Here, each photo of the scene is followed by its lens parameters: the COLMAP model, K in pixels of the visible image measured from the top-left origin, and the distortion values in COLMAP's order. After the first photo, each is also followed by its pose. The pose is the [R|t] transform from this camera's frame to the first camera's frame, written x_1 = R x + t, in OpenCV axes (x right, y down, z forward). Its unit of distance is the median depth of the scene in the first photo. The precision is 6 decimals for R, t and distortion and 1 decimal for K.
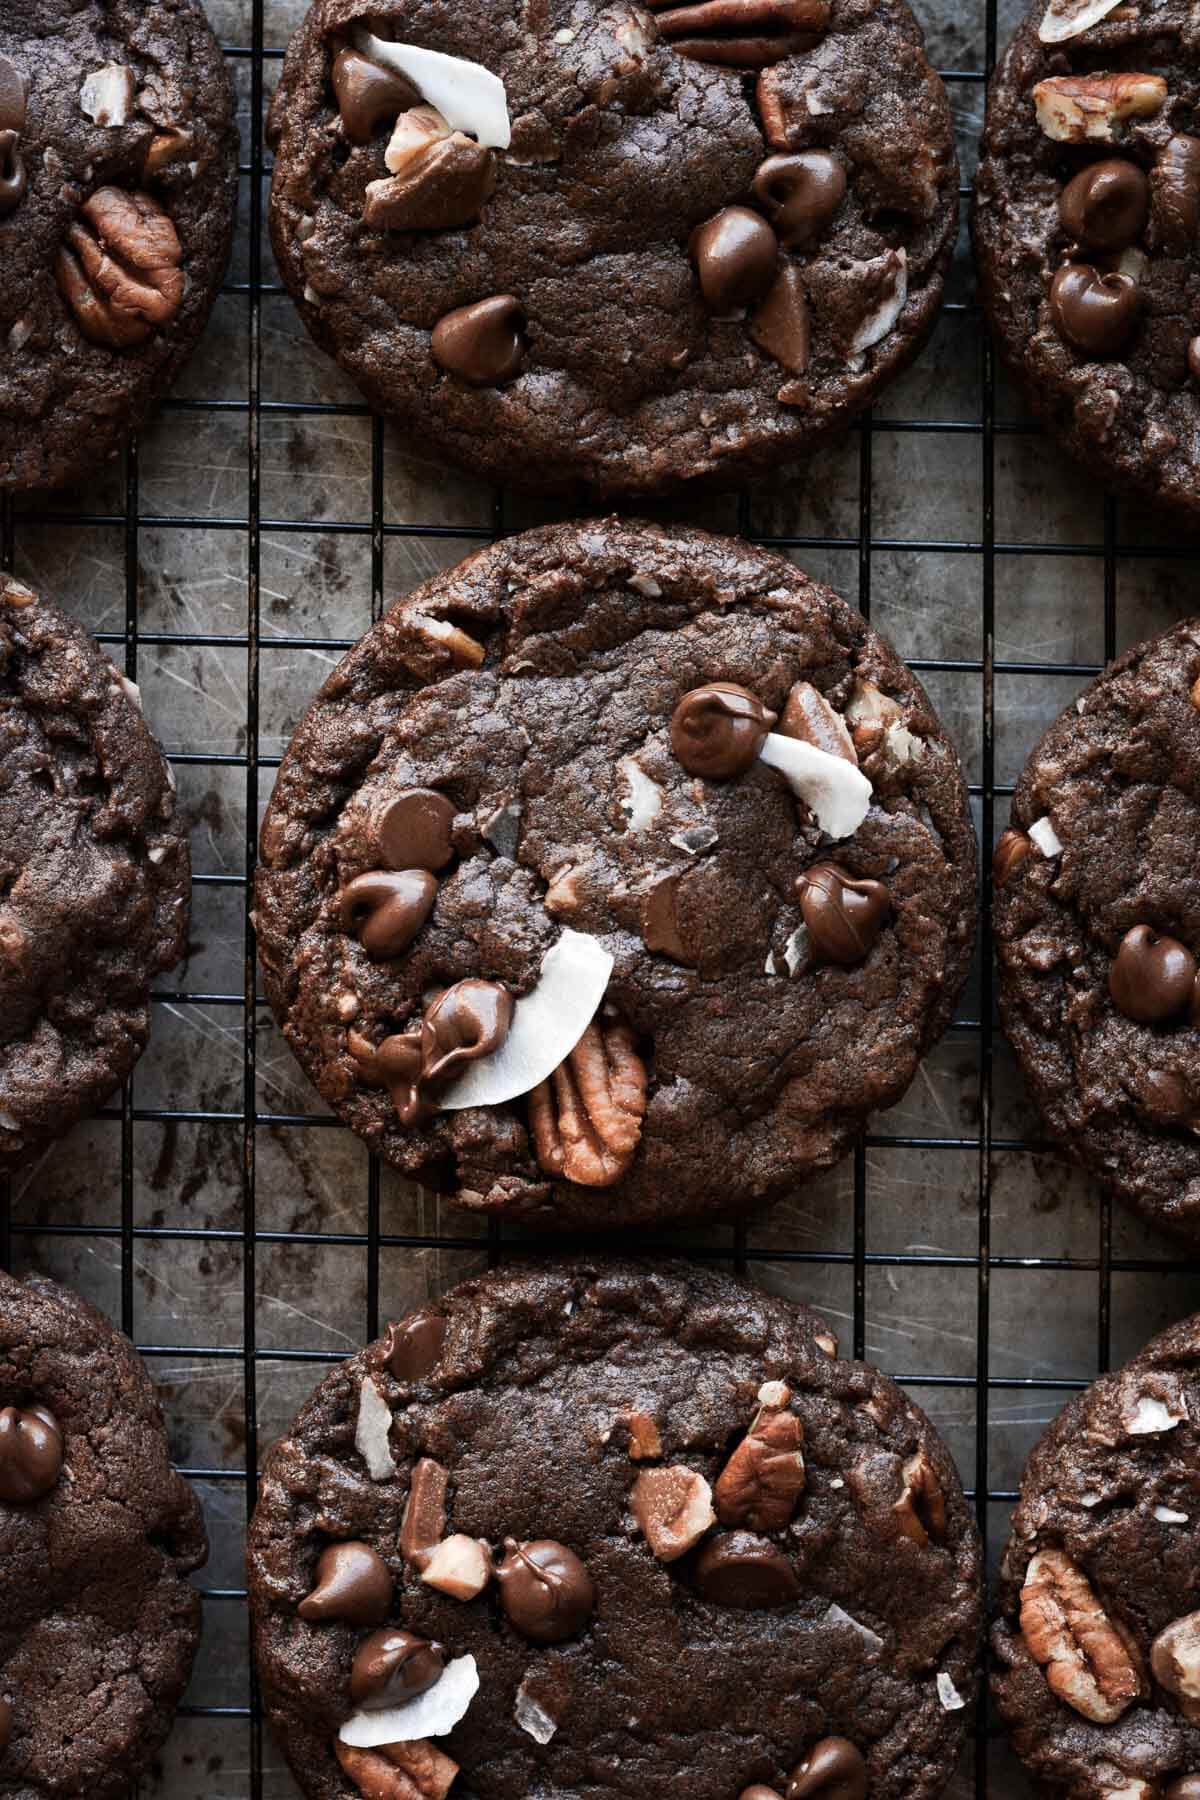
lens RADIAL K [[4433.6, 0, 600.0], [0, 4433.6, 900.0], [0, 0, 1]] dist [-0.134559, -0.210631]
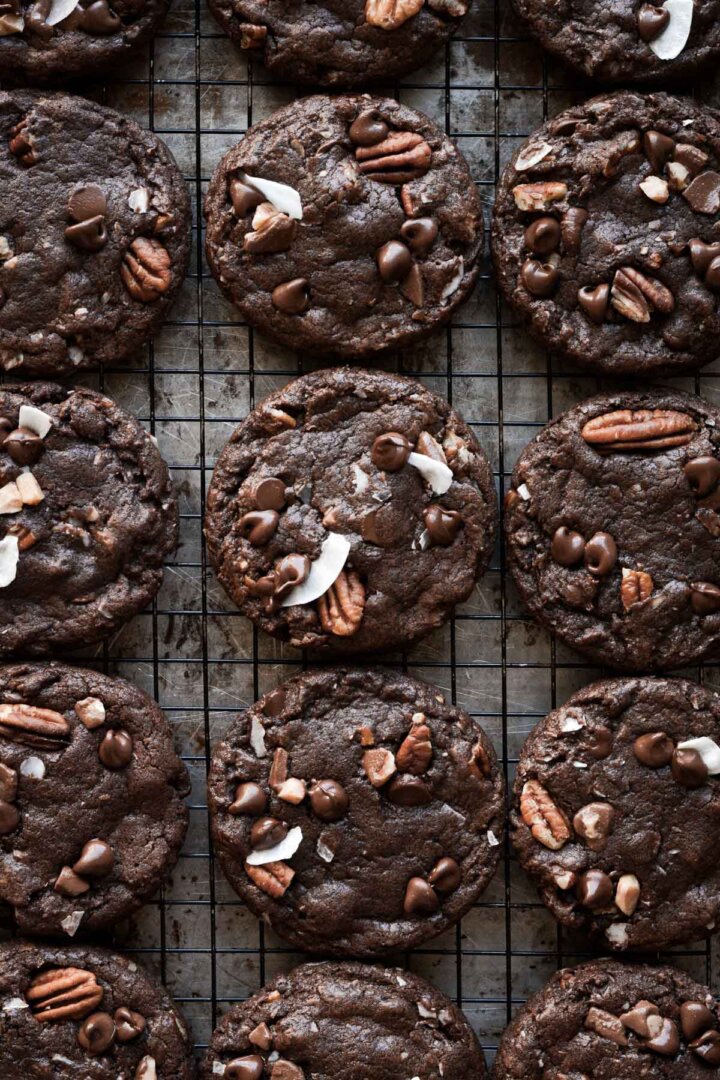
lens RADIAL K [[2660.2, 0, 360.0], [0, 2660.2, 540.0], [0, 0, 1]] dist [-0.134559, -0.210631]
pose [[0.999791, -0.020459, 0.000061, 0.008262], [0.020459, 0.999789, -0.001904, 0.013672], [-0.000022, 0.001905, 0.999998, -0.489363]]
